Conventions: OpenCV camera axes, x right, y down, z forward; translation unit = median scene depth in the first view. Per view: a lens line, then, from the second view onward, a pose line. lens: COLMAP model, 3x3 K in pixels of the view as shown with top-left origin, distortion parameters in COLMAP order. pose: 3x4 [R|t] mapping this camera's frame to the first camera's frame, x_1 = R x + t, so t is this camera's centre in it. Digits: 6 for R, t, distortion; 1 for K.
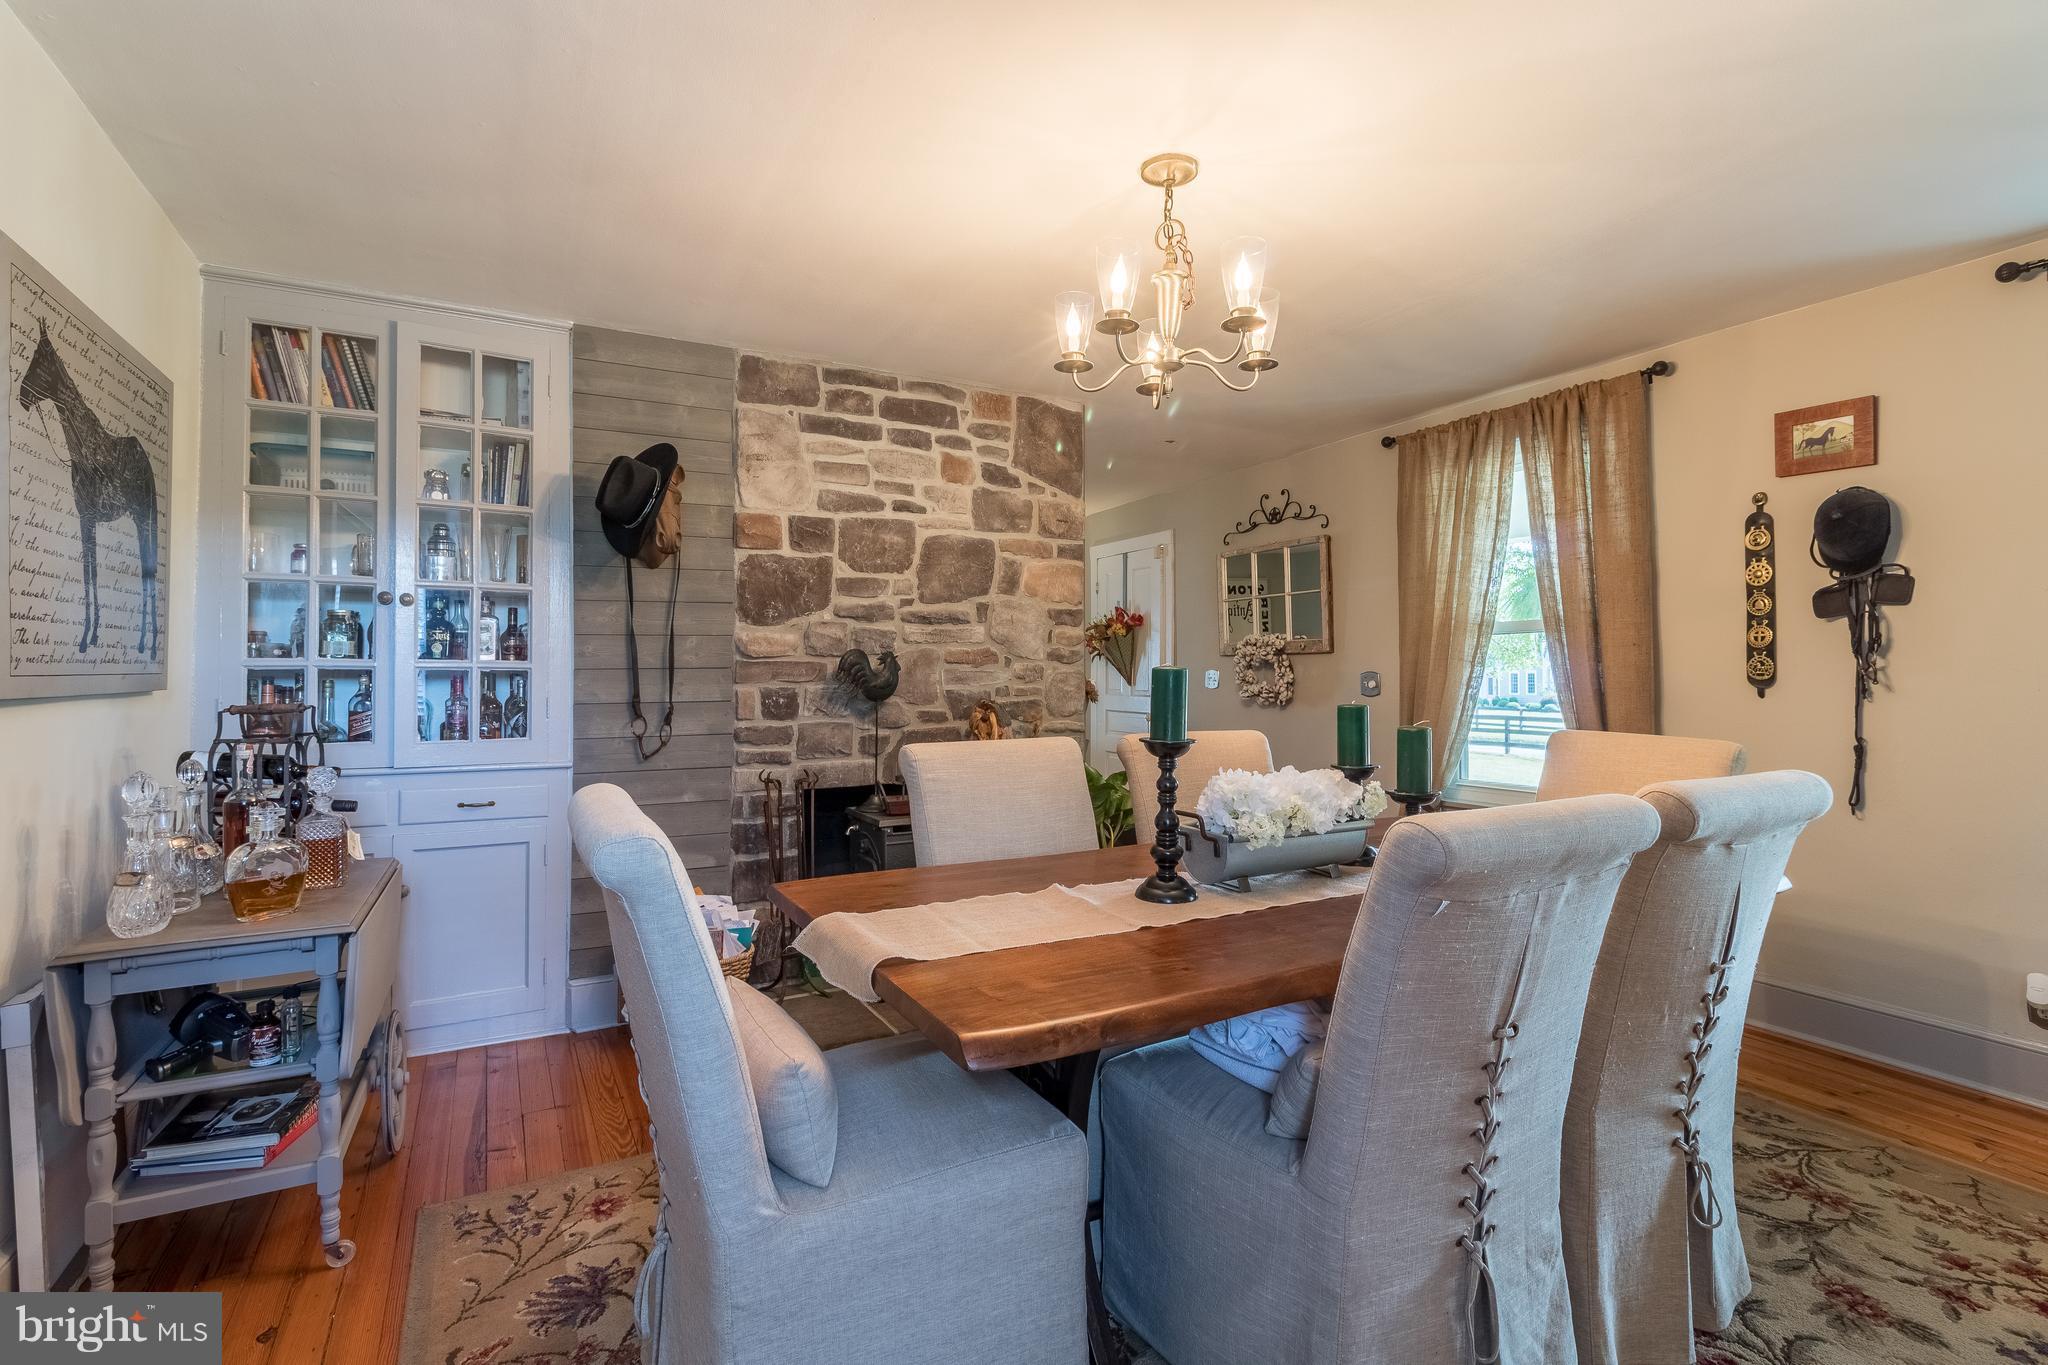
lens RADIAL K [[960.4, 0, 1025.0], [0, 960.4, 668.9], [0, 0, 1]] dist [-0.003687, 0.000237]
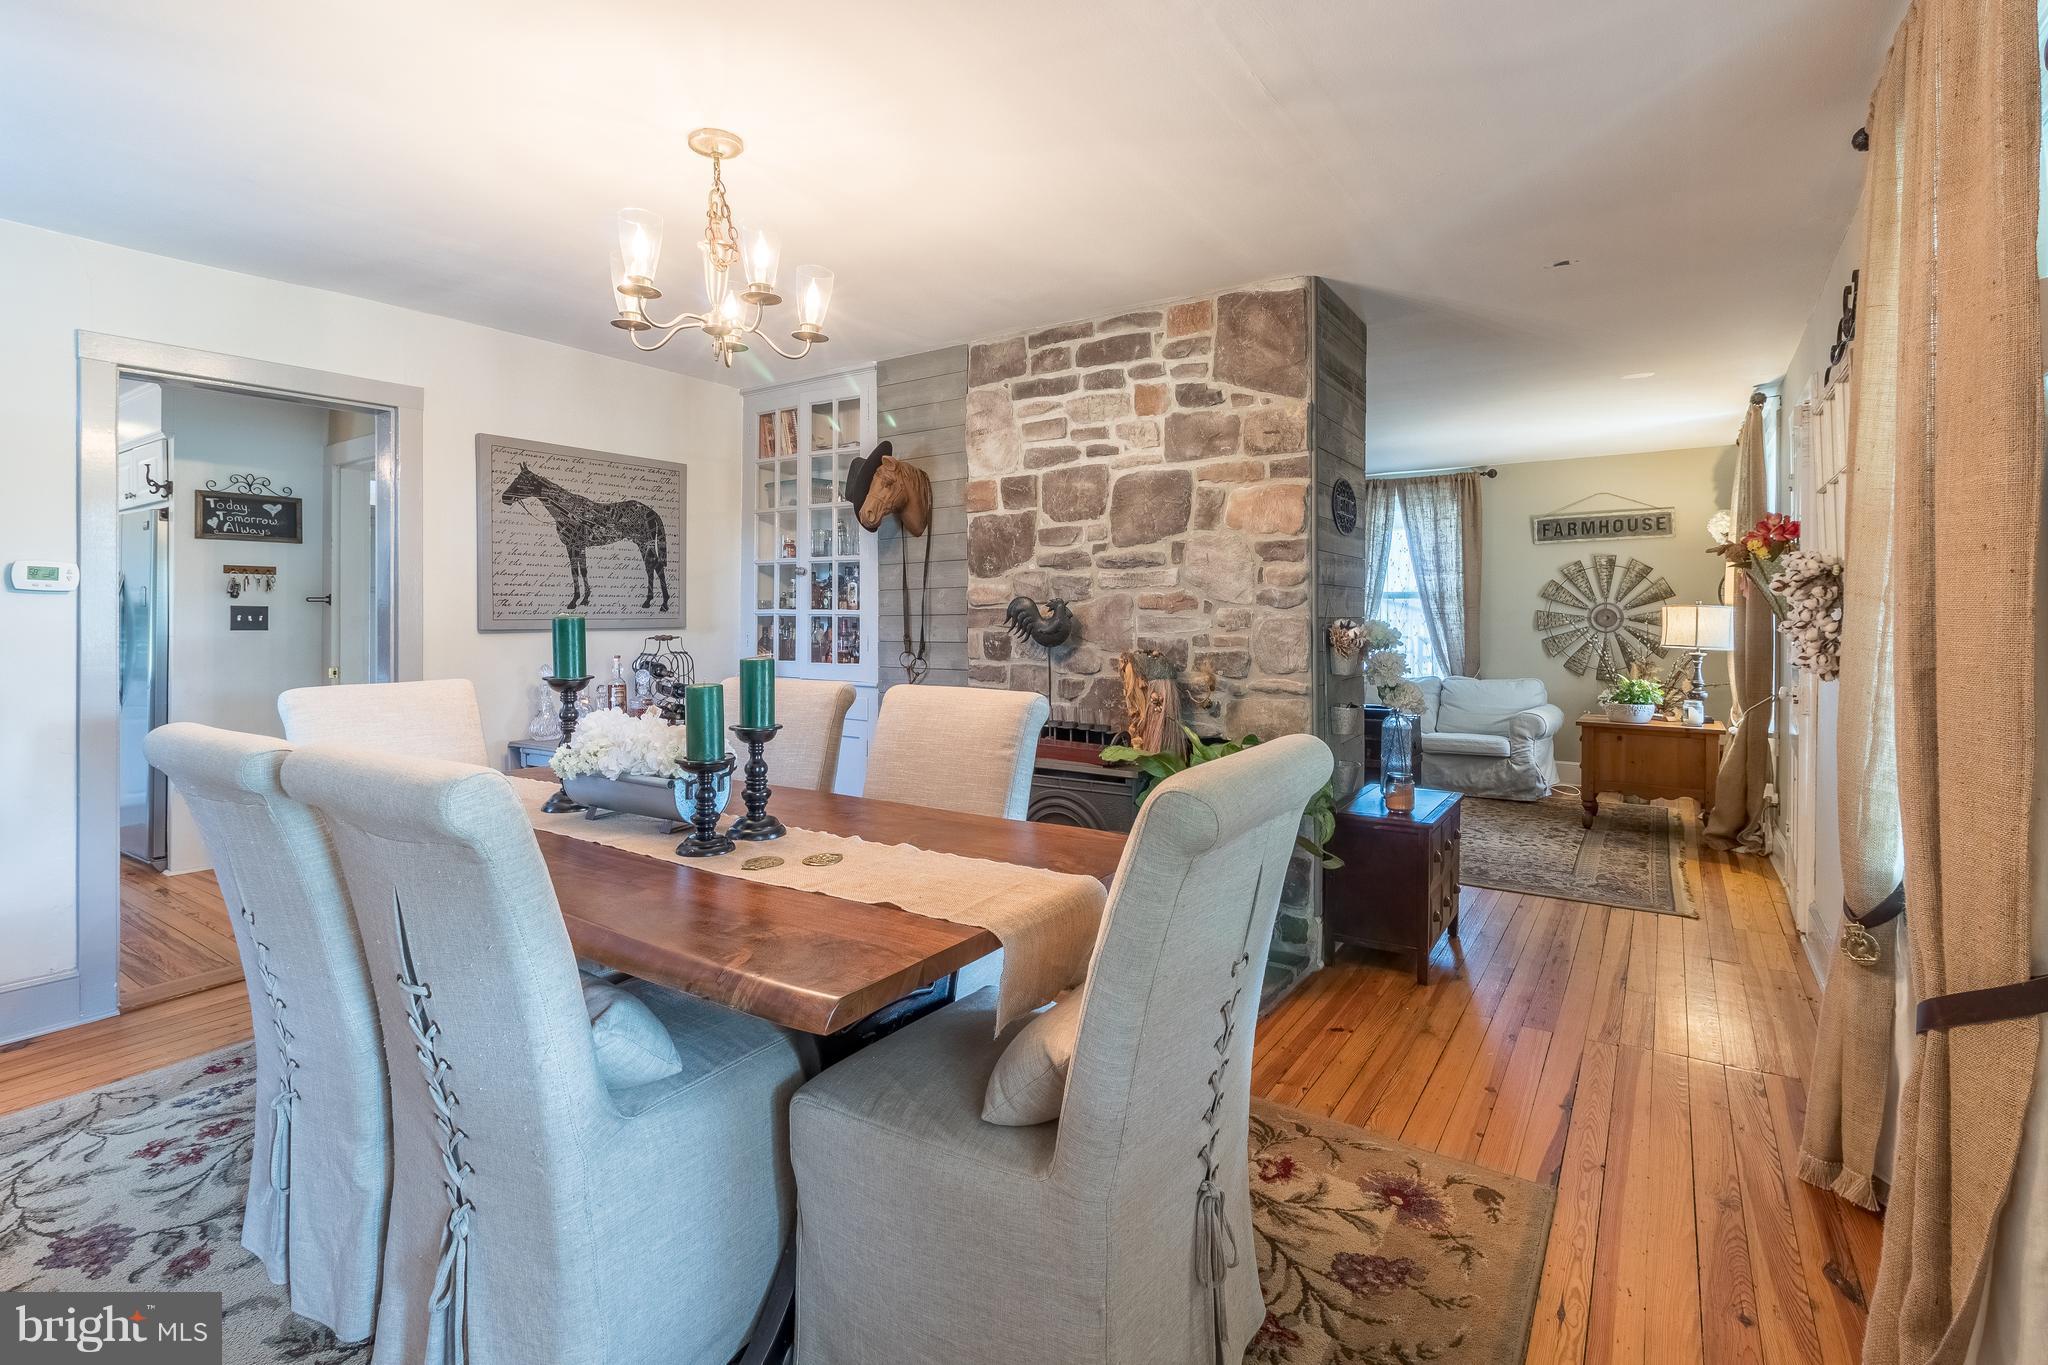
lens RADIAL K [[960.4, 0, 996.8], [0, 960.4, 625.0], [0, 0, 1]] dist [-0.003687, 0.000237]
pose [[0.445964, 0.010475, -0.894990, 0.713446], [0.003586, 0.999903, 0.013490, -0.003721], [0.895044, -0.009225, 0.445883, 0.465113]]
